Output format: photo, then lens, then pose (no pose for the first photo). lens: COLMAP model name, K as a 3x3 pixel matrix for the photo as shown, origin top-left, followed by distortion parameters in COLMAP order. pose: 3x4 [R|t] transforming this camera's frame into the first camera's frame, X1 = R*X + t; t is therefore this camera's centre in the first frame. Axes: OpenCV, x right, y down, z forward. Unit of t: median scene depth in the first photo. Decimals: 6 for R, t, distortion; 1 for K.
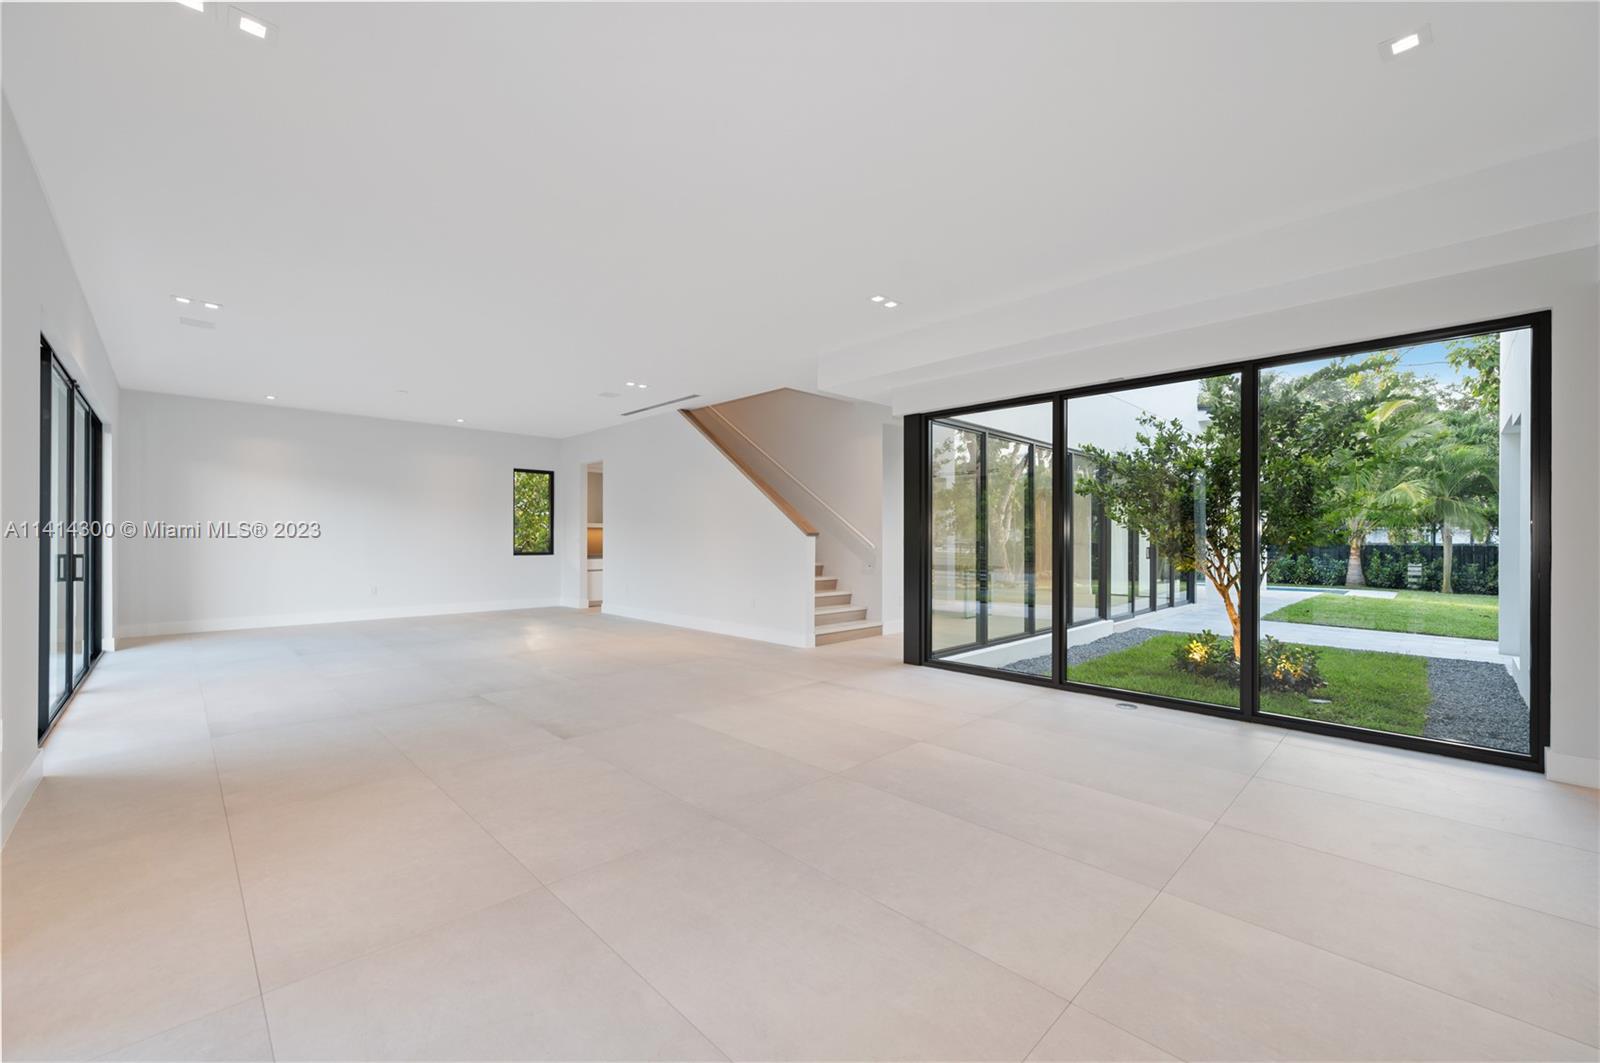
lens RADIAL K [[639.9, 0, 794.1], [0, 639.9, 532.5], [0, 0, 1]] dist [0.000372, -0.001026]
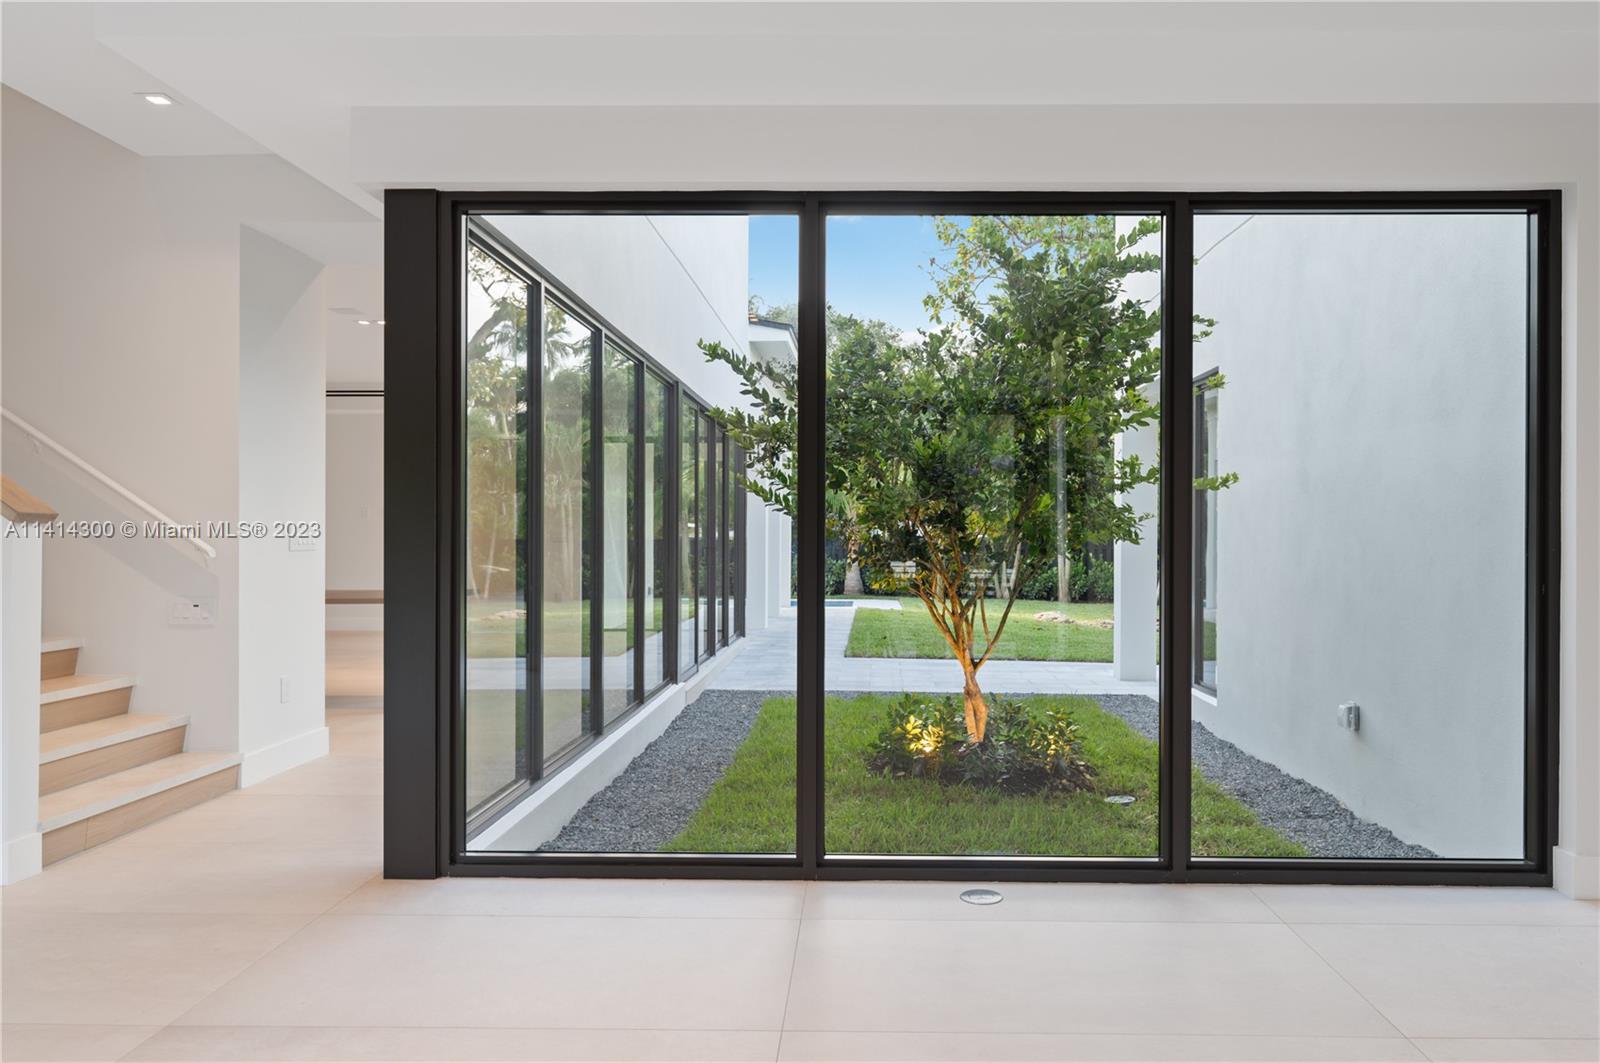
lens RADIAL K [[1064.8, 0, 800.1], [0, 1064.8, 525.6], [0, 0, 1]] dist [0.001488, 0.002511]
pose [[0.707272, 0.003325, 0.706933, -0.075817], [-0.008603, 0.999955, 0.003904, 0.001836], [-0.706889, -0.008843, 0.707269, 0.360352]]
